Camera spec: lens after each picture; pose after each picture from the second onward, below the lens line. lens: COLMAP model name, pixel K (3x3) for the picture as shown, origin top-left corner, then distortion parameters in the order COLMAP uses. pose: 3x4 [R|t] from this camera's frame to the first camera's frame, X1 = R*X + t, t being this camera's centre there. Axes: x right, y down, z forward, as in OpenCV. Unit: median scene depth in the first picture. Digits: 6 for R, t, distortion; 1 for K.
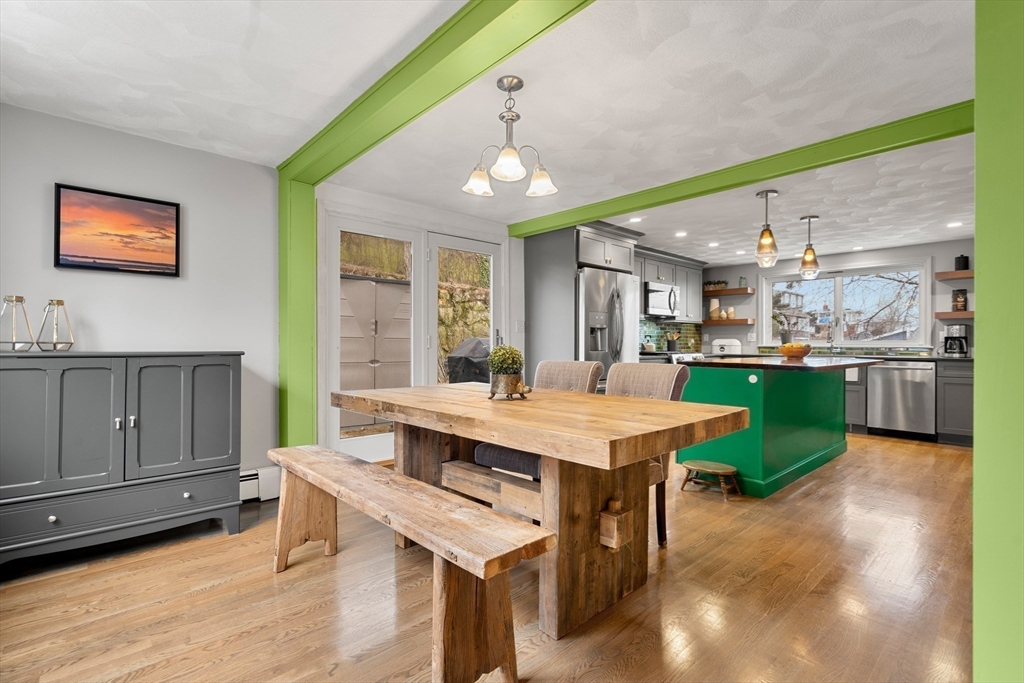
lens RADIAL K [[476.5, 0, 509.6], [0, 476.5, 343.7], [0, 0, 1]] dist [-0.001138, 0.000155]
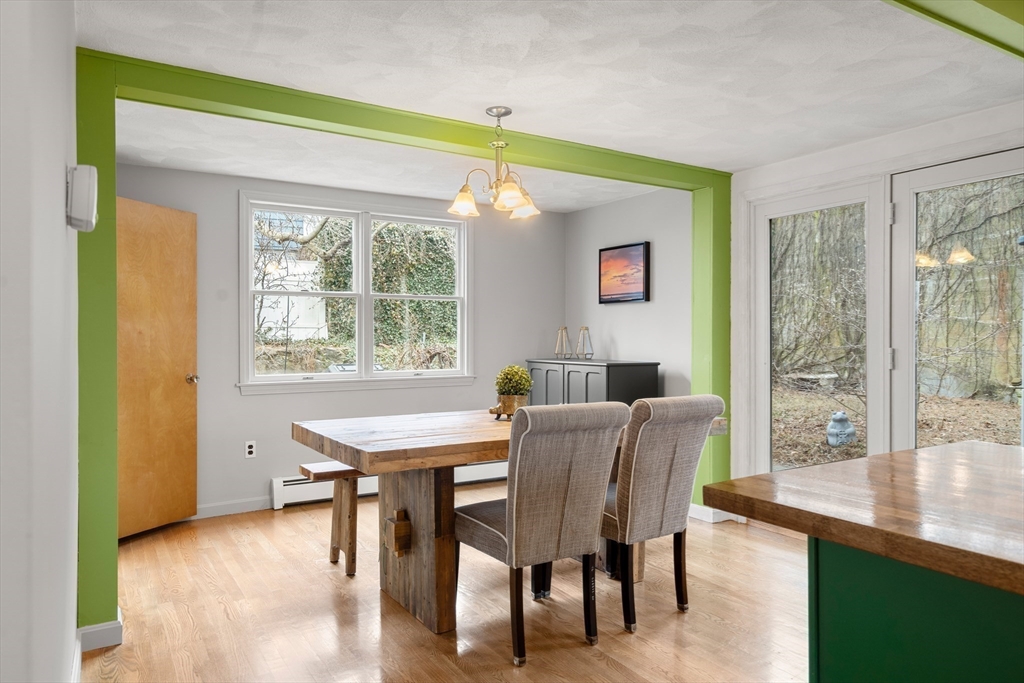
lens RADIAL K [[696.2, 0, 502.0], [0, 696.2, 337.8], [0, 0, 1]] dist [0.015906, -0.005772]
pose [[-0.203801, 0.003727, -0.979005, 0.620503], [0.004284, 0.999987, 0.002915, -0.027232], [0.979003, -0.003600, -0.203815, 0.534924]]
